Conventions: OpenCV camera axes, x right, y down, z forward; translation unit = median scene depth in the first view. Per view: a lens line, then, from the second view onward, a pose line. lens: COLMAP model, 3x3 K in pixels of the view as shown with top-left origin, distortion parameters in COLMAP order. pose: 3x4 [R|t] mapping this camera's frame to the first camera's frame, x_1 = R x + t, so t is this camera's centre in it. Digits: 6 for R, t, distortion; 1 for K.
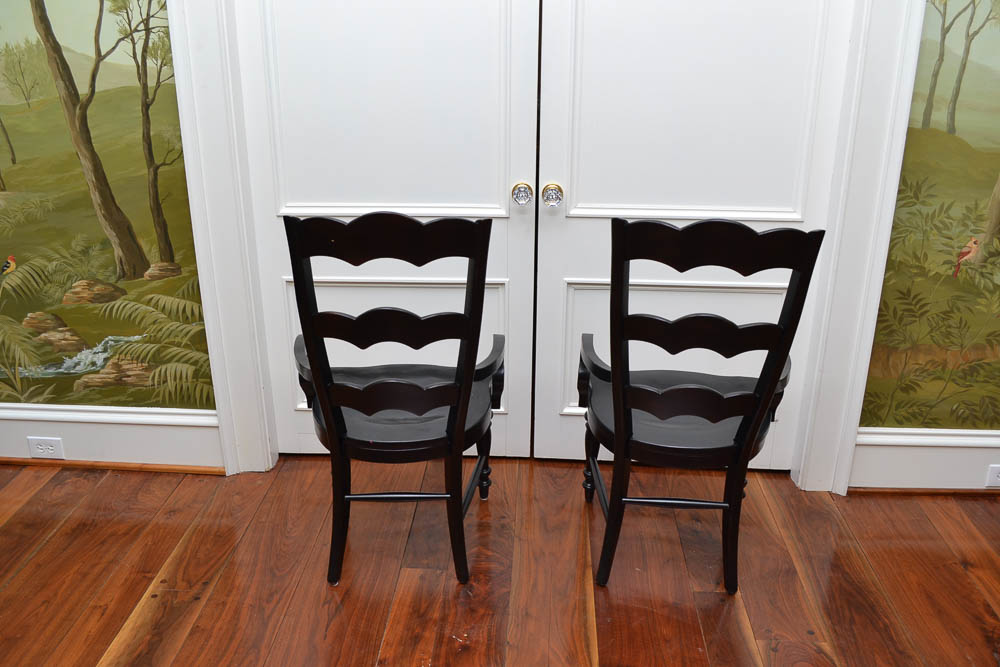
lens RADIAL K [[875.4, 0, 498.5], [0, 875.4, 336.0], [0, 0, 1]] dist [-0.077849, 0.013813]
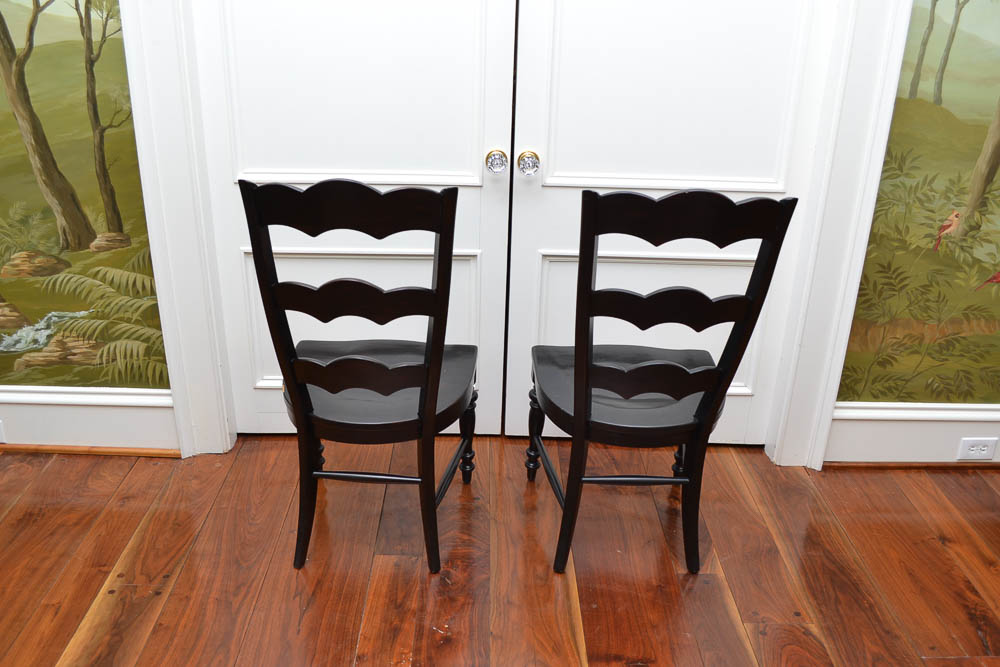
lens RADIAL K [[875.4, 0, 498.5], [0, 875.4, 336.0], [0, 0, 1]] dist [-0.077849, 0.013813]
pose [[0.997533, -0.004605, 0.070048, -0.038468], [0.001555, 0.999050, 0.043541, -0.014040], [-0.070182, -0.043325, 0.996593, 0.045082]]
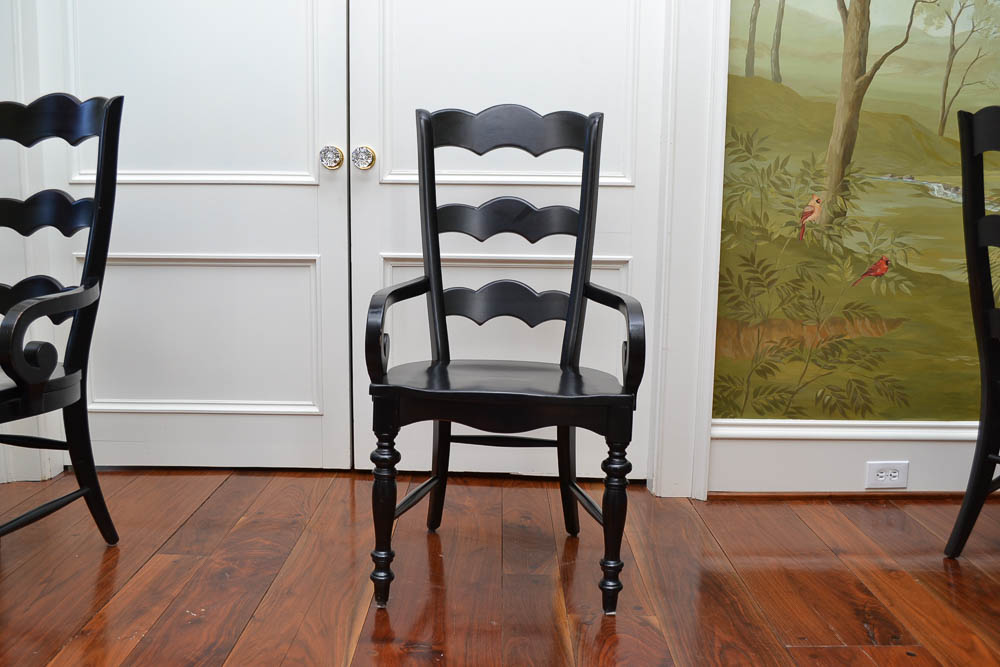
lens RADIAL K [[862.4, 0, 498.7], [0, 862.4, 336.1], [0, 0, 1]] dist [-0.072362, 0.000437]
pose [[0.998706, 0.002815, 0.050786, 0.159920], [0.008408, 0.975595, -0.219415, 0.226378], [-0.050164, 0.219558, 0.974309, 0.143013]]
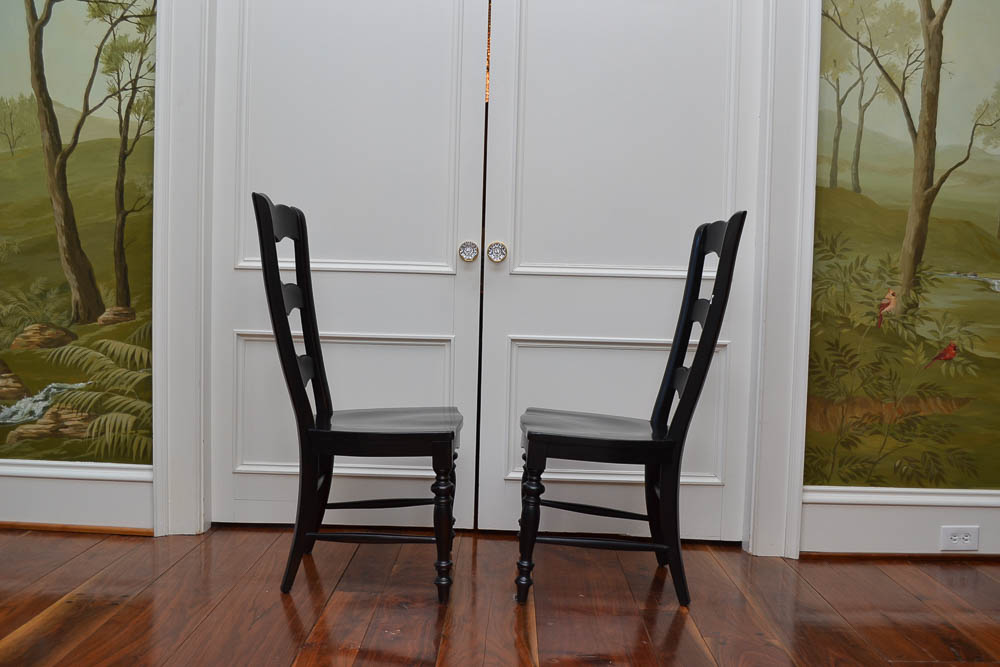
lens RADIAL K [[948.6, 0, 498.5], [0, 948.6, 334.0], [0, 0, 1]] dist [-0.068625, 0.010957]
pose [[0.998905, 0.021353, 0.041616, 0.017562], [-0.007207, 0.949355, -0.314124, 0.298605], [-0.046216, 0.313480, 0.948469, -0.068757]]
